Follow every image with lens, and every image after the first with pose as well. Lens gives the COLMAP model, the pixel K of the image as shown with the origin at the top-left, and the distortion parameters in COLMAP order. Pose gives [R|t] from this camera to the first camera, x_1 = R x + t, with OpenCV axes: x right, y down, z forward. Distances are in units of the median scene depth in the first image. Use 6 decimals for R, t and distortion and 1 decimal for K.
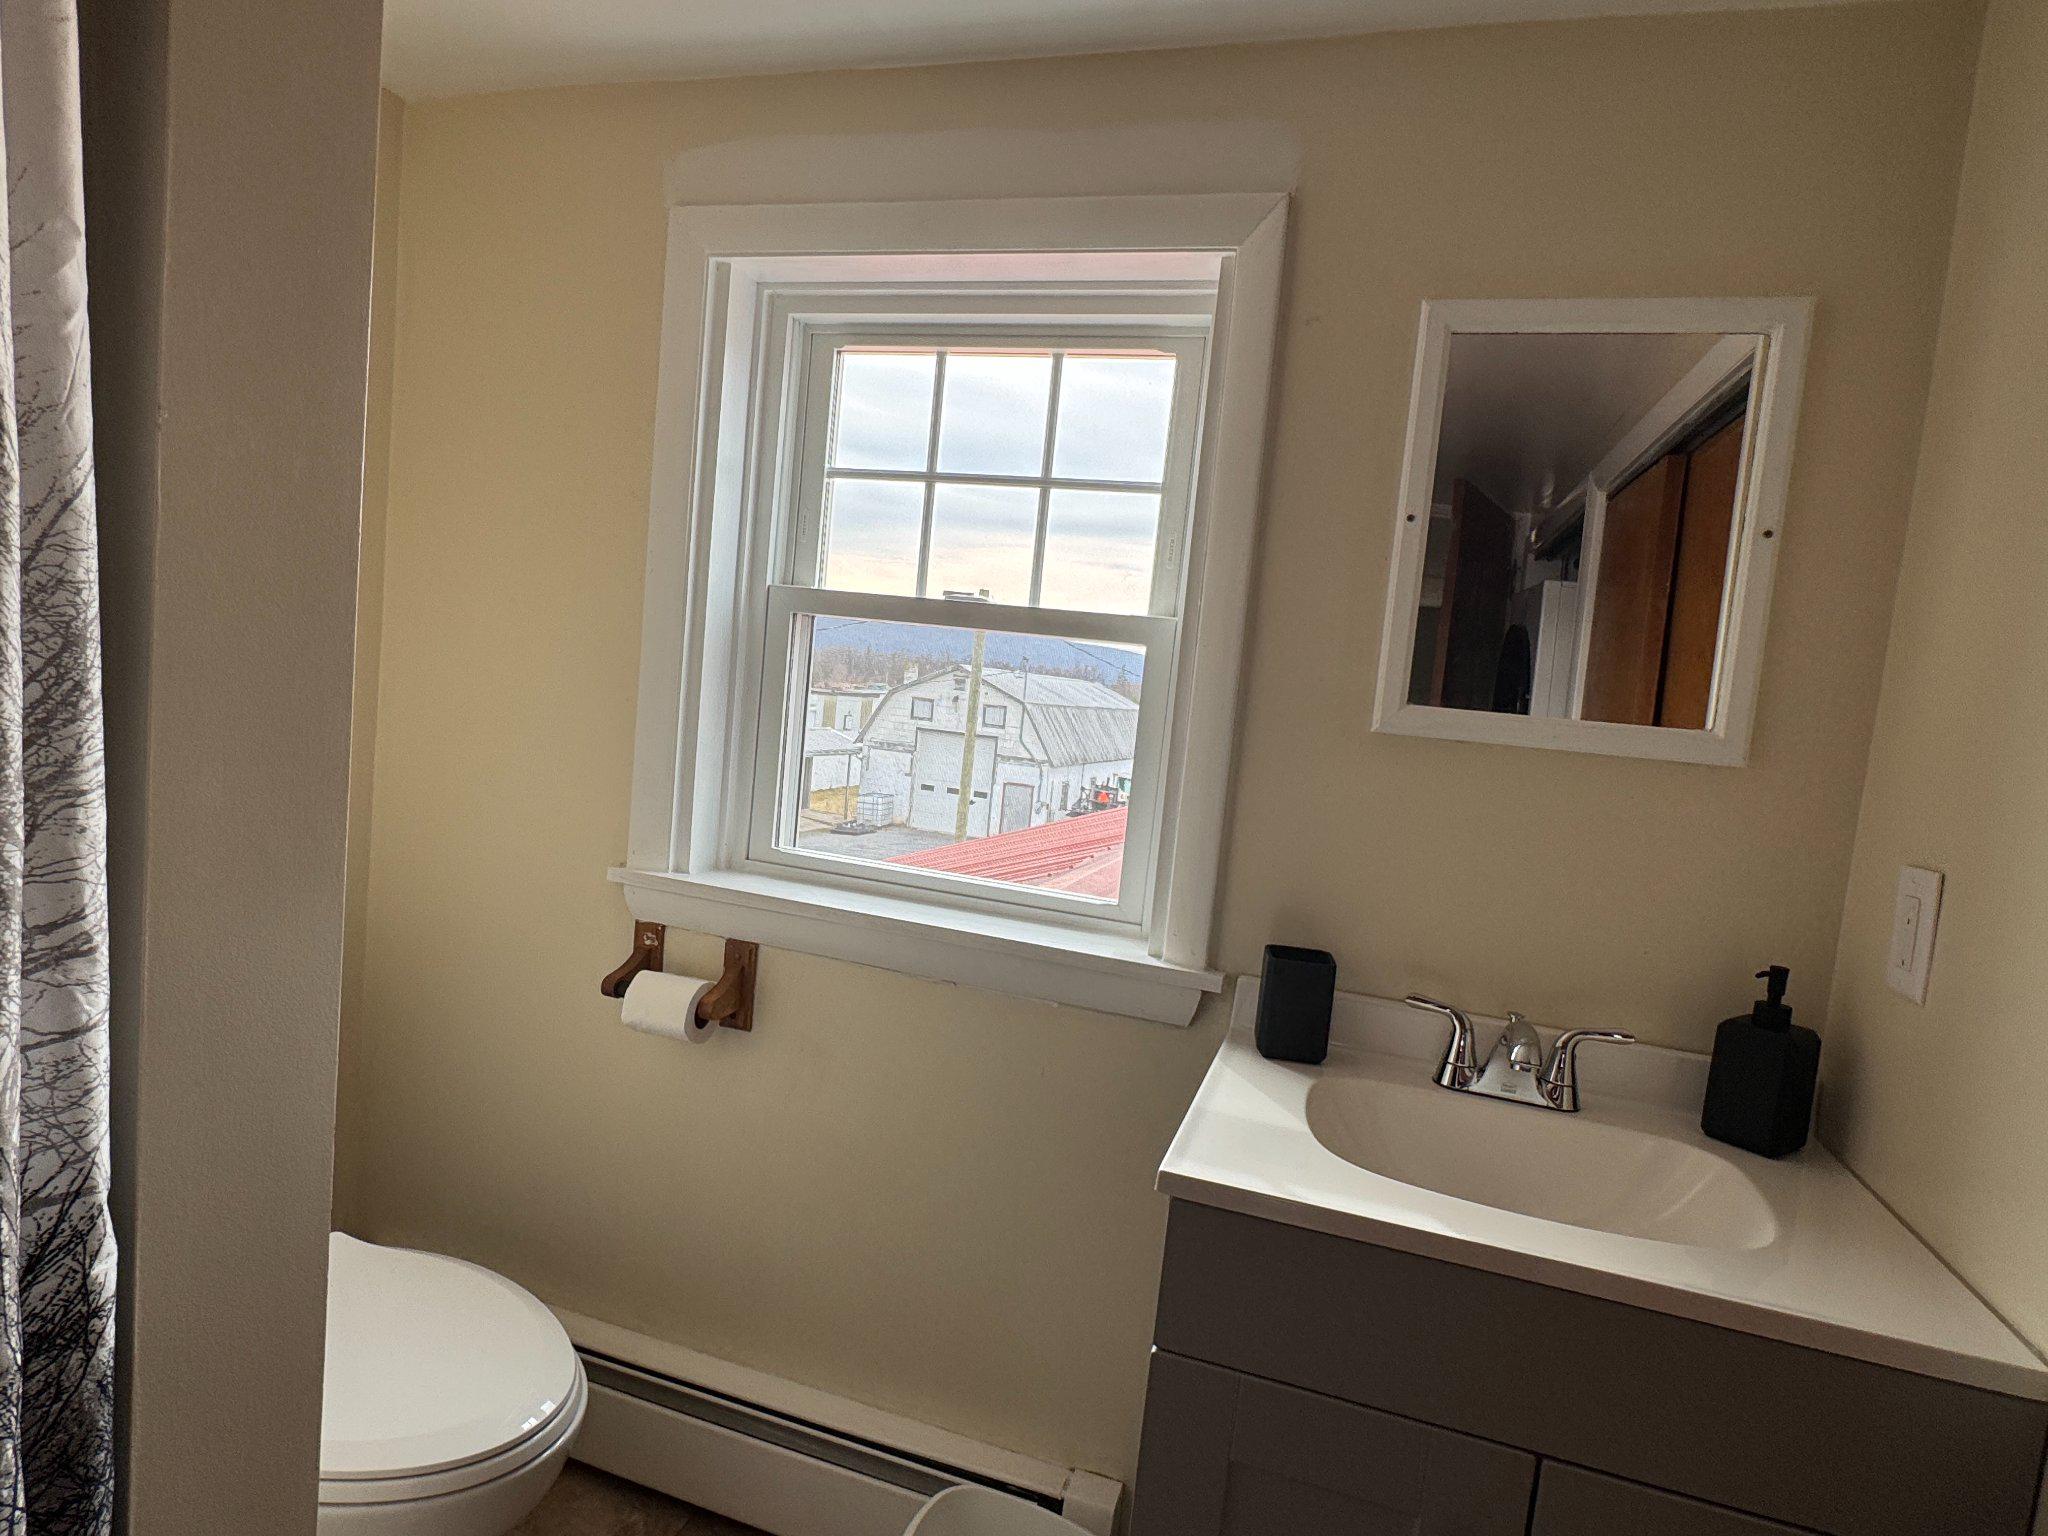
lens RADIAL K [[1168.9, 0, 1024.0], [0, 1168.9, 768.0], [0, 0, 1]] dist [0.029747, -0.000456]
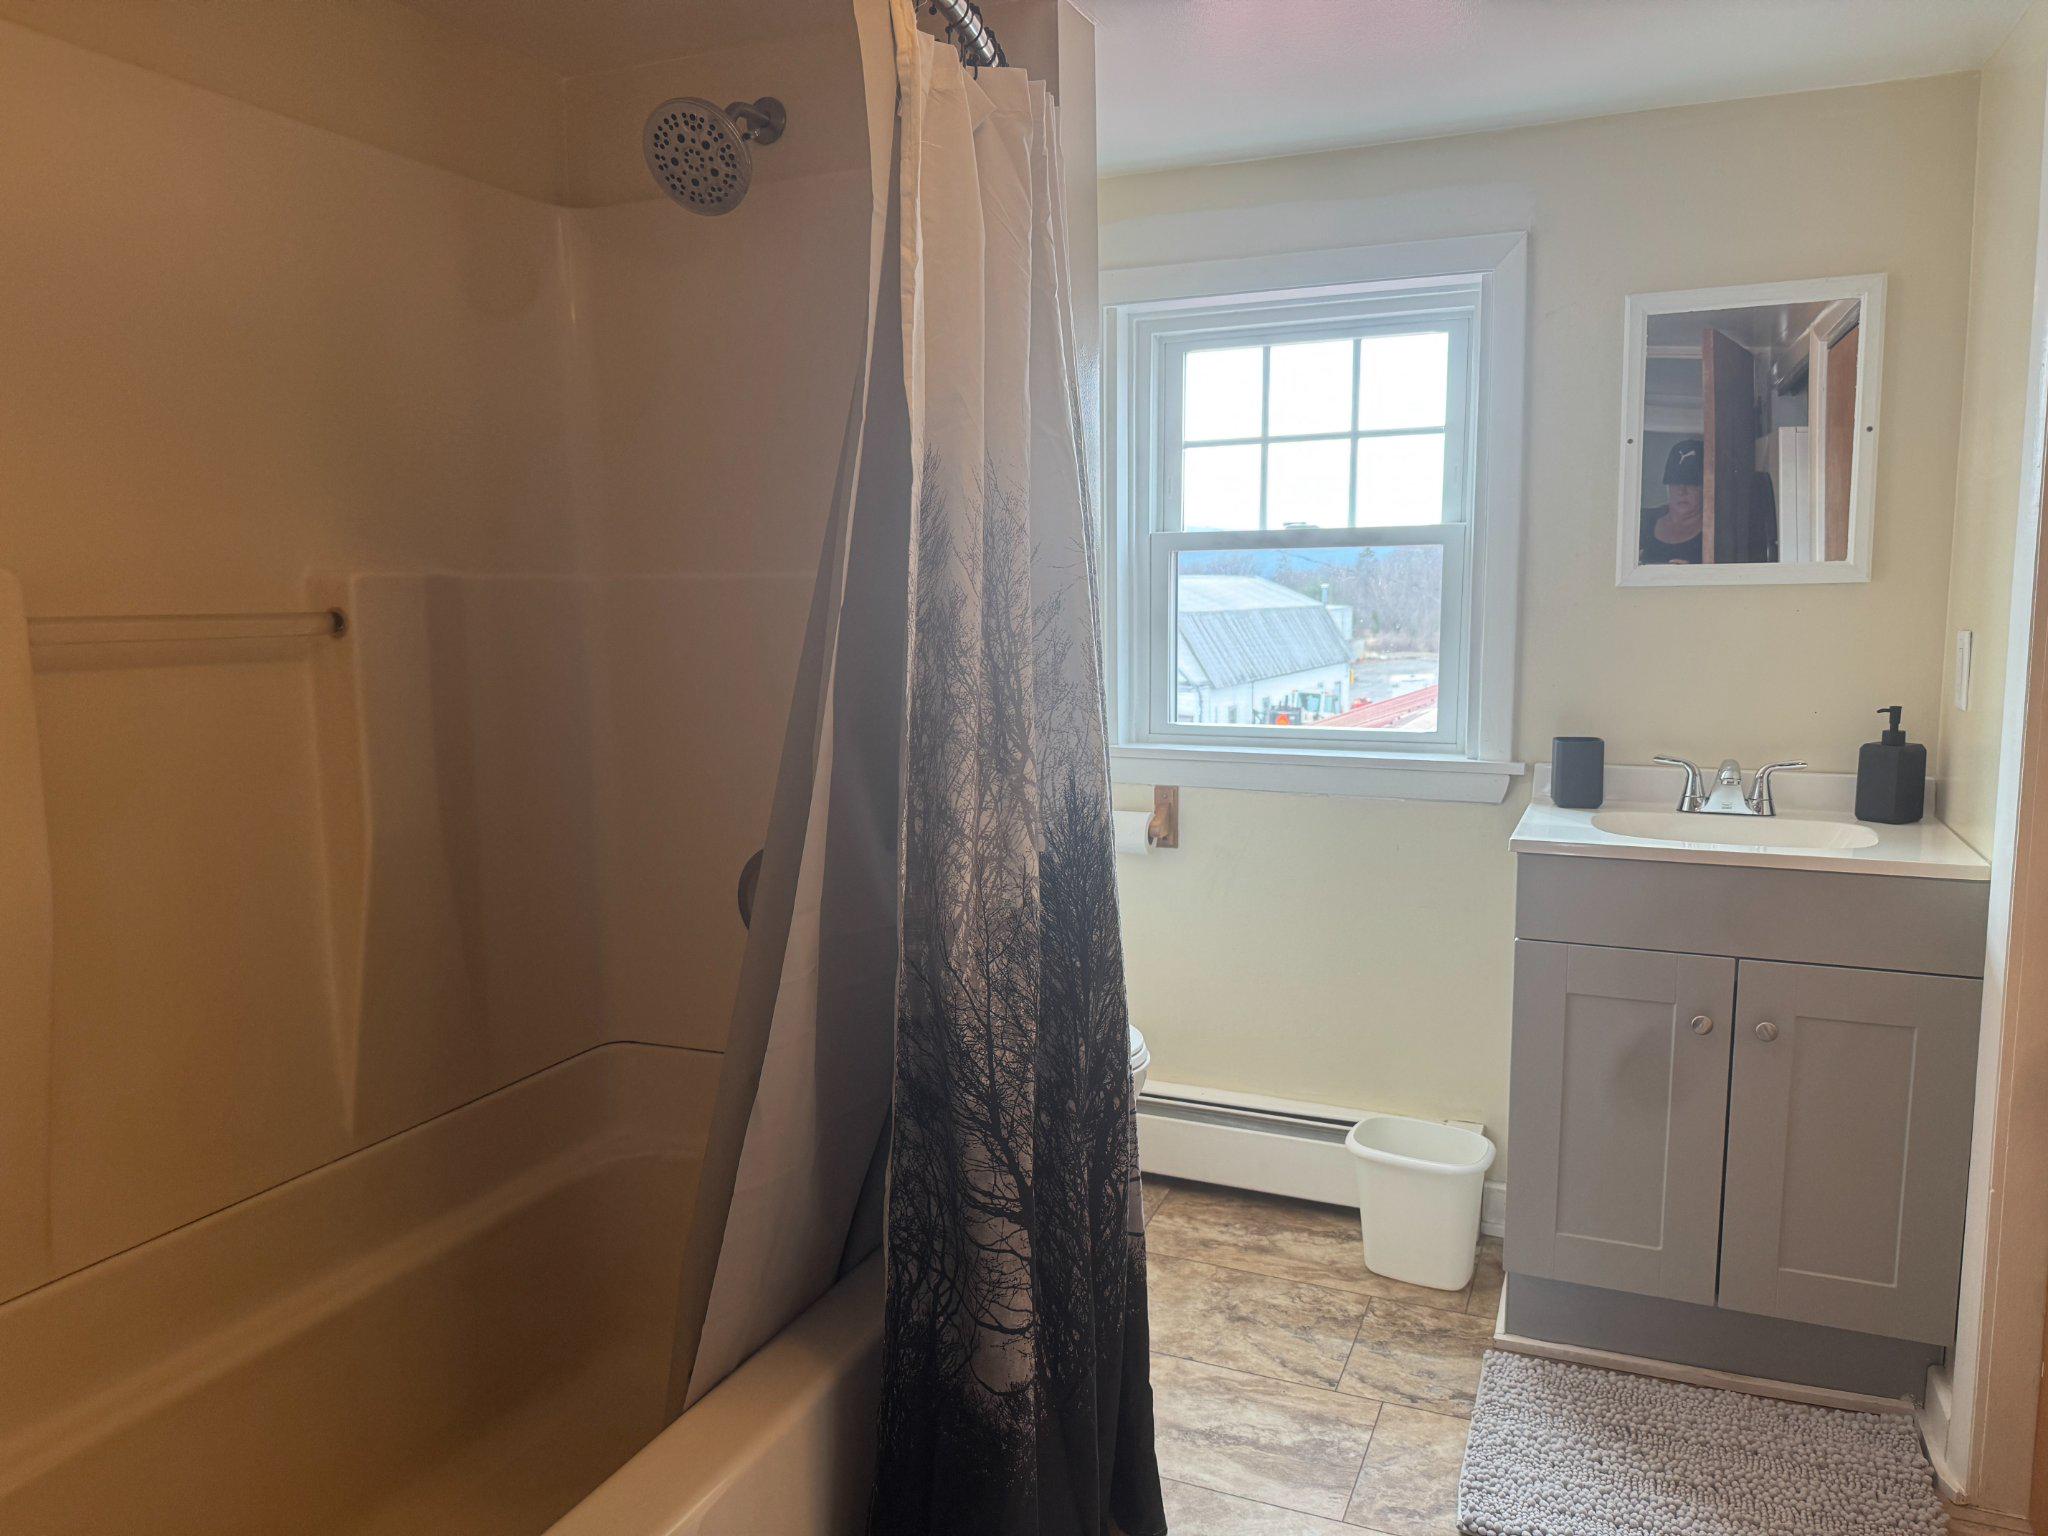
lens RADIAL K [[1426.8, 0, 1024.0], [0, 1426.8, 768.0], [0, 0, 1]] dist [0.067927, -0.095359]
pose [[0.989337, -0.097391, -0.108291, -0.253427], [0.102176, 0.993980, 0.039541, 0.045587], [0.103788, -0.050184, 0.993333, -0.847877]]
